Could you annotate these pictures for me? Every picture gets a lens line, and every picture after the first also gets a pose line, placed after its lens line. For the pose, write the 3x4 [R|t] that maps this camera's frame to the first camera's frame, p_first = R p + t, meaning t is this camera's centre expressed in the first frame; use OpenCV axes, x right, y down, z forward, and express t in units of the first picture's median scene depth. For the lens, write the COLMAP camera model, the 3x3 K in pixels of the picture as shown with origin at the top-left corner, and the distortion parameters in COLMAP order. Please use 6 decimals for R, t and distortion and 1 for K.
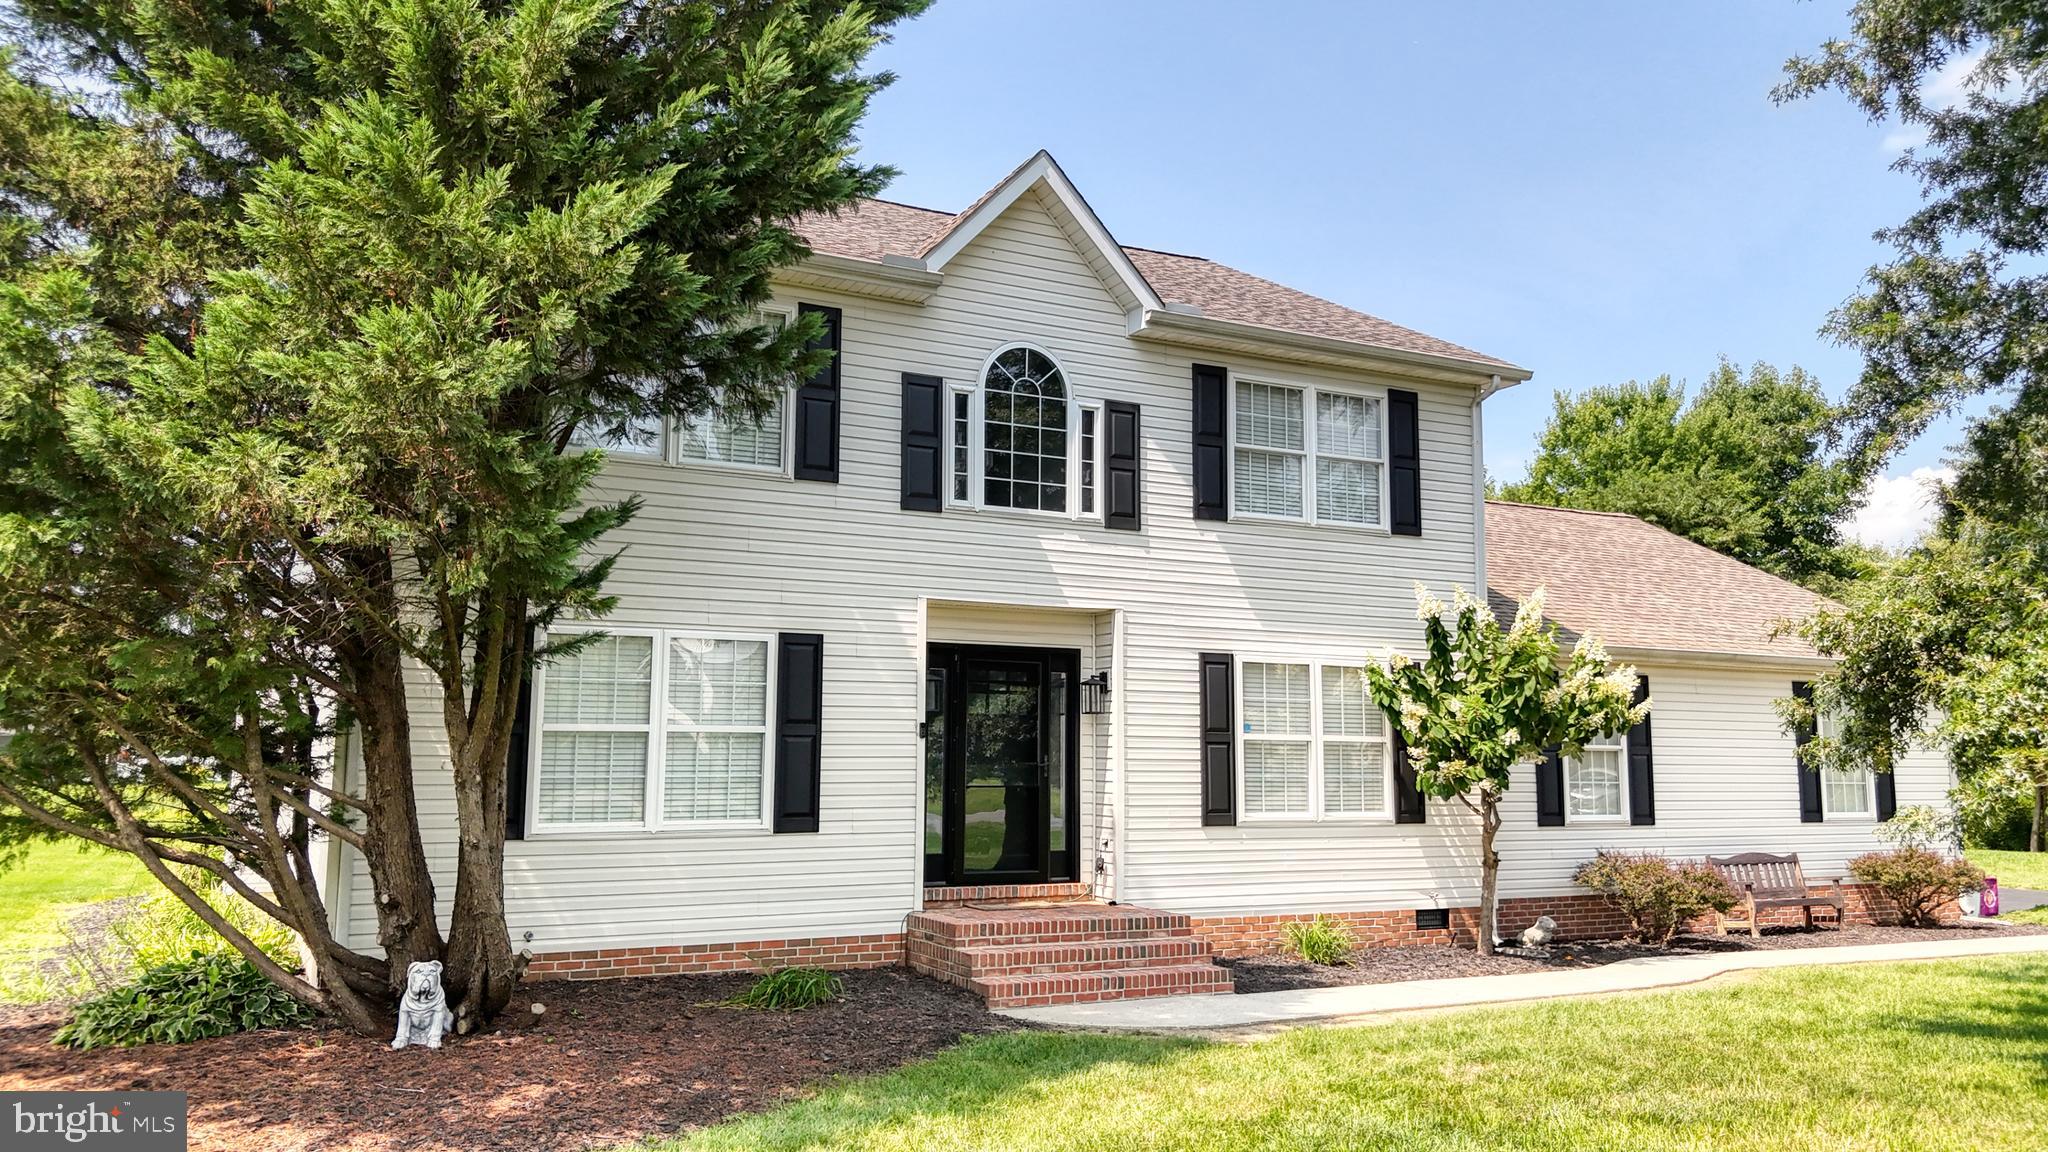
lens RADIAL K [[1550.1, 0, 1036.6], [0, 1550.1, 575.7], [0, 0, 1]] dist [0.047771, -0.042514]
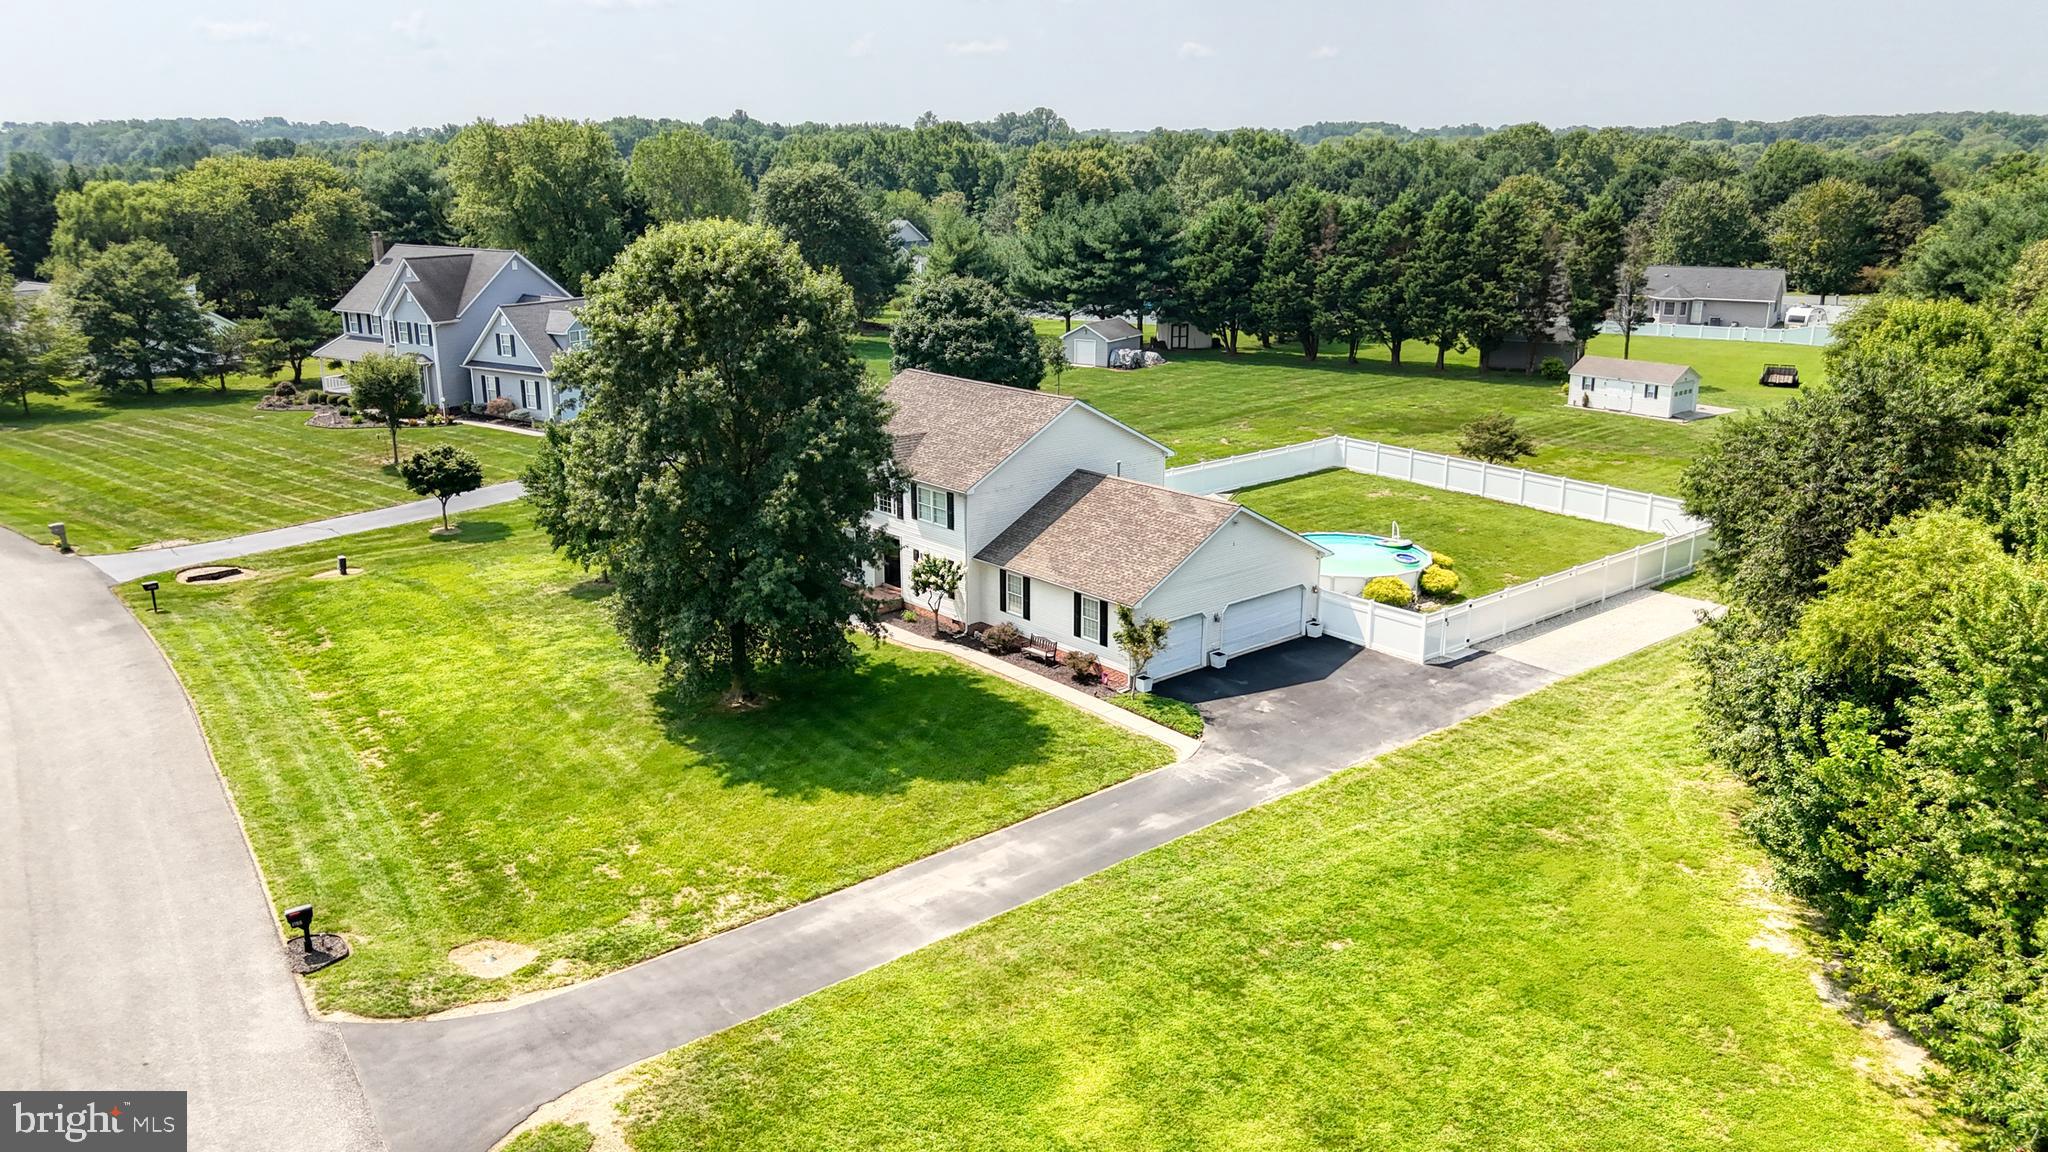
lens RADIAL K [[1550.1, 0, 1018.6], [0, 1550.1, 577.4], [0, 0, 1]] dist [0.047771, -0.042514]
pose [[0.225408, 0.260270, -0.938856, 4.511493], [0.123123, 0.948320, 0.292454, -1.169245], [0.966453, -0.181516, 0.181714, 0.494519]]
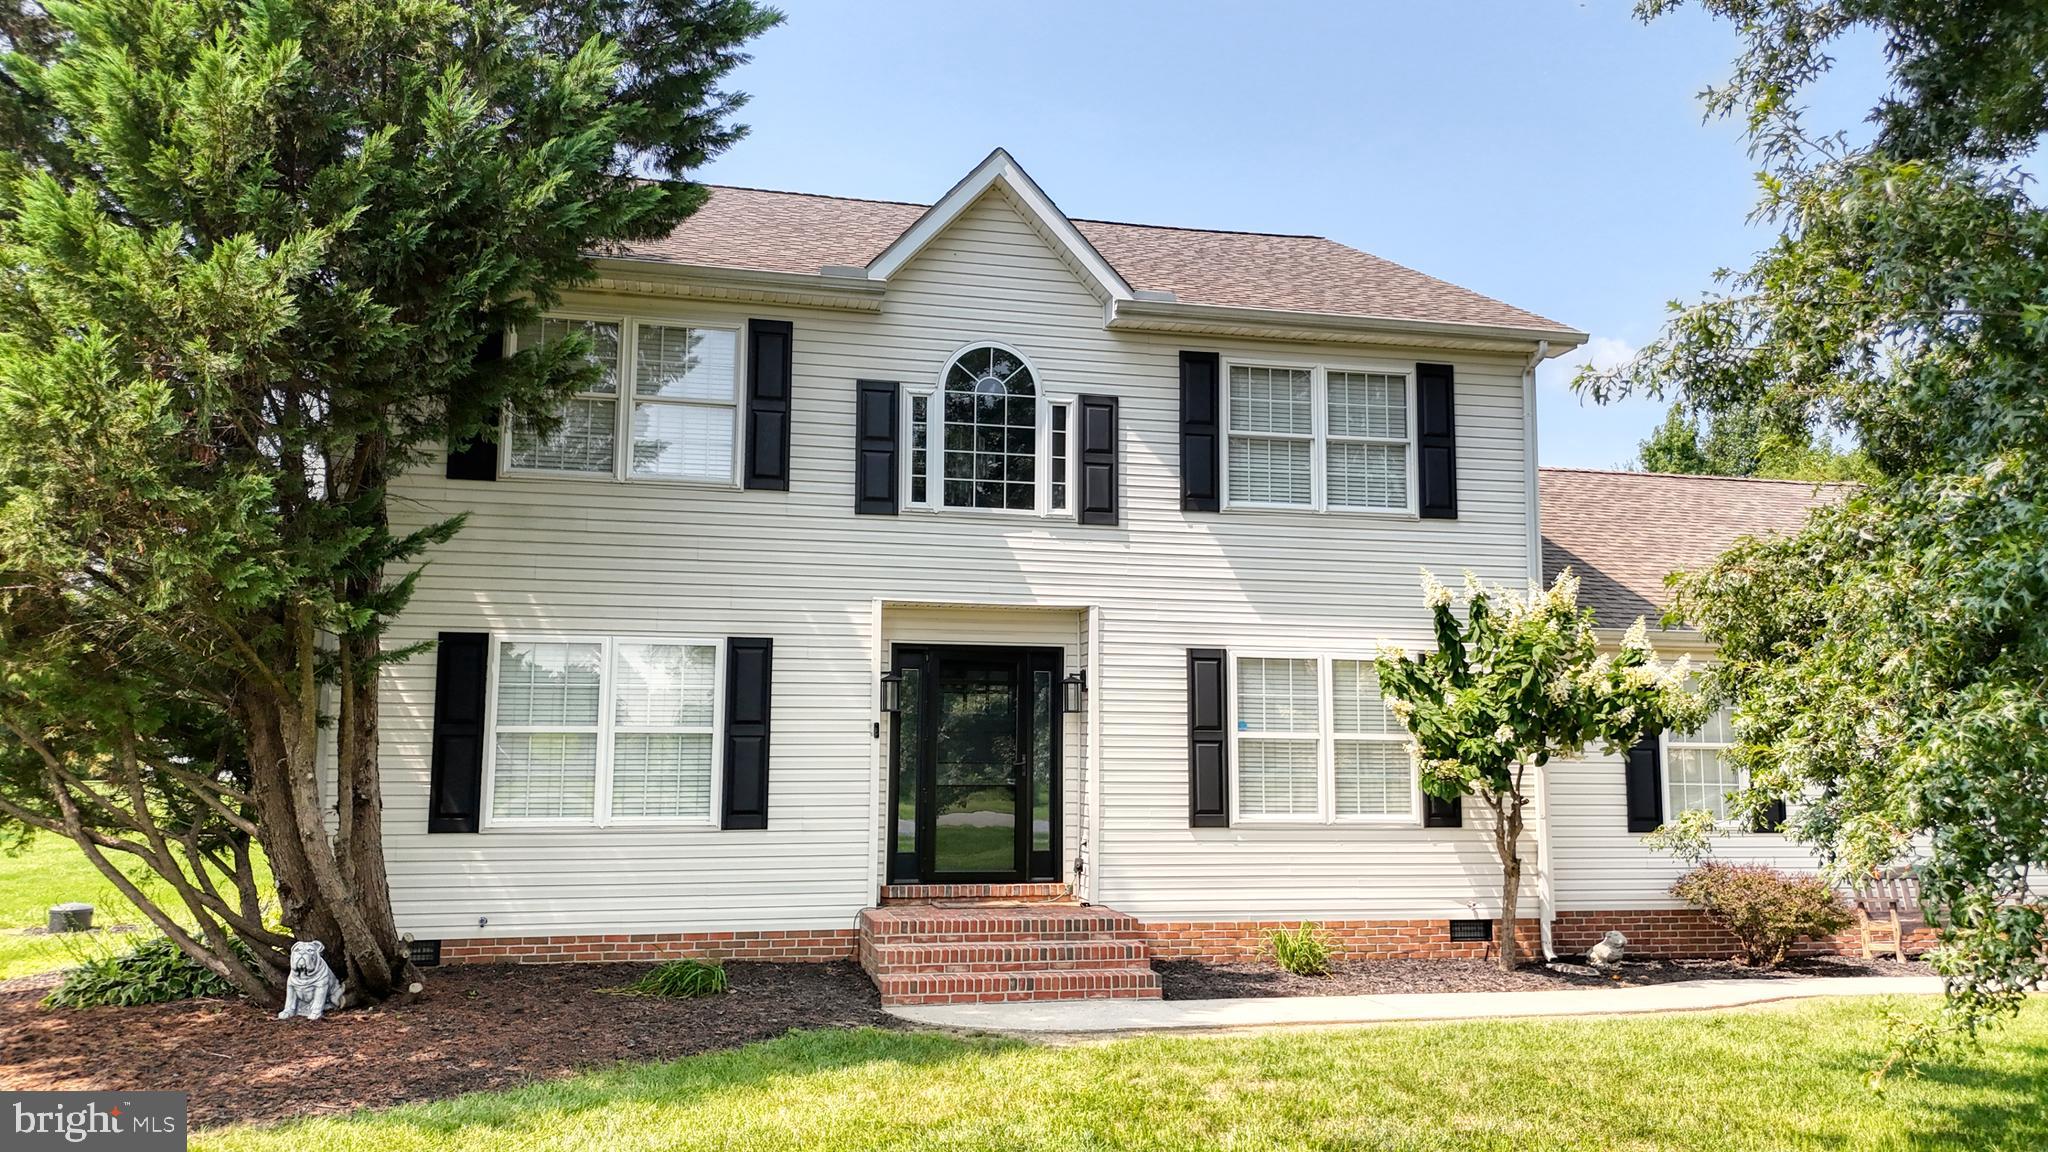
lens RADIAL K [[1550.1, 0, 1032.0], [0, 1550.1, 576.2], [0, 0, 1]] dist [0.047771, -0.042514]
pose [[0.967634, -0.029905, -0.250578, 0.266976], [0.029858, 0.999546, -0.003988, 0.005600], [0.250584, -0.003623, 0.968088, 0.038534]]
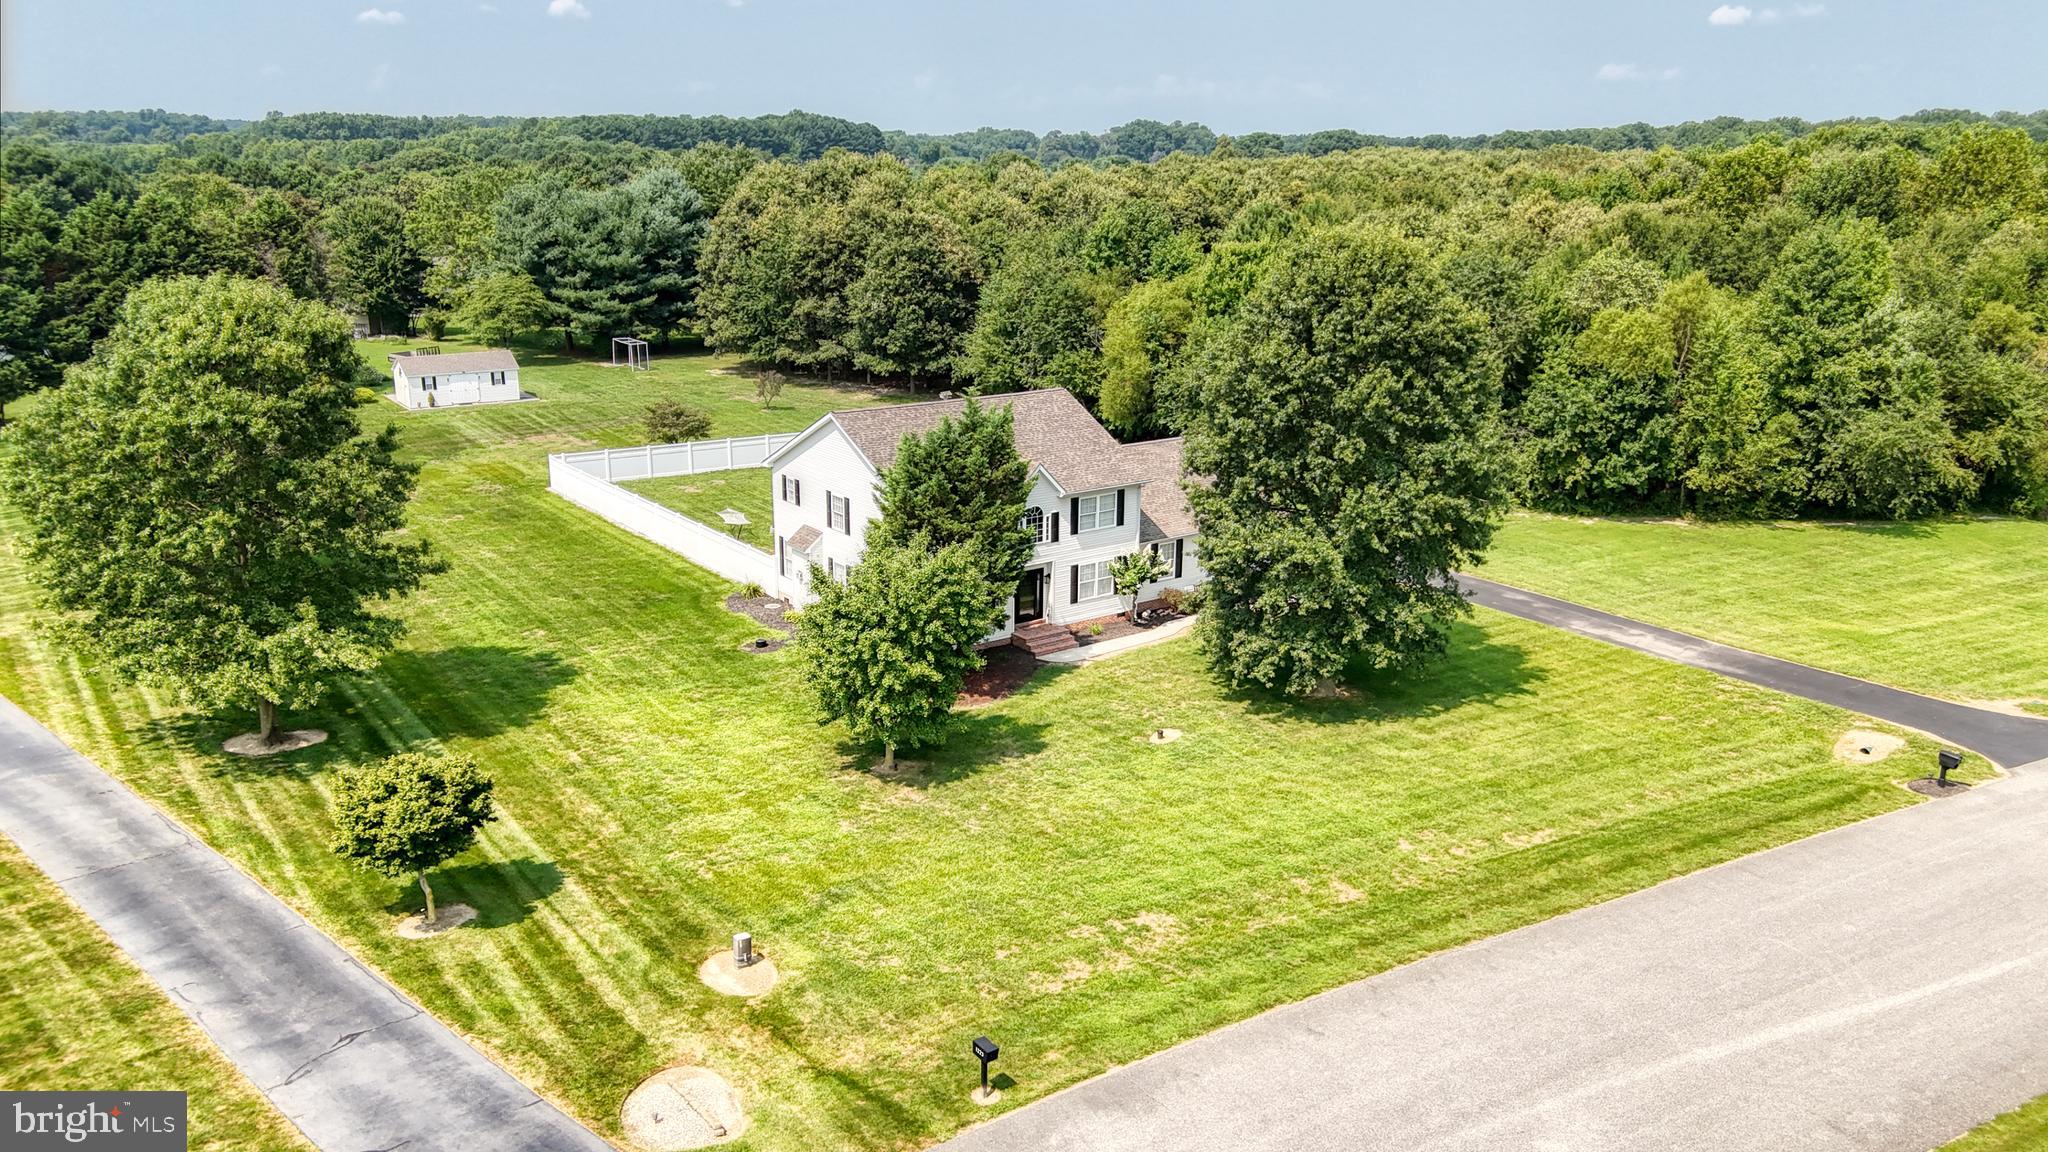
lens RADIAL K [[1550.1, 0, 1035.8], [0, 1550.1, 580.3], [0, 0, 1]] dist [0.047771, -0.042514]
pose [[0.986289, -0.039117, 0.160324, -0.704502], [-0.026759, 0.920736, 0.389267, -1.636078], [-0.162843, -0.388220, 0.907065, -2.989724]]
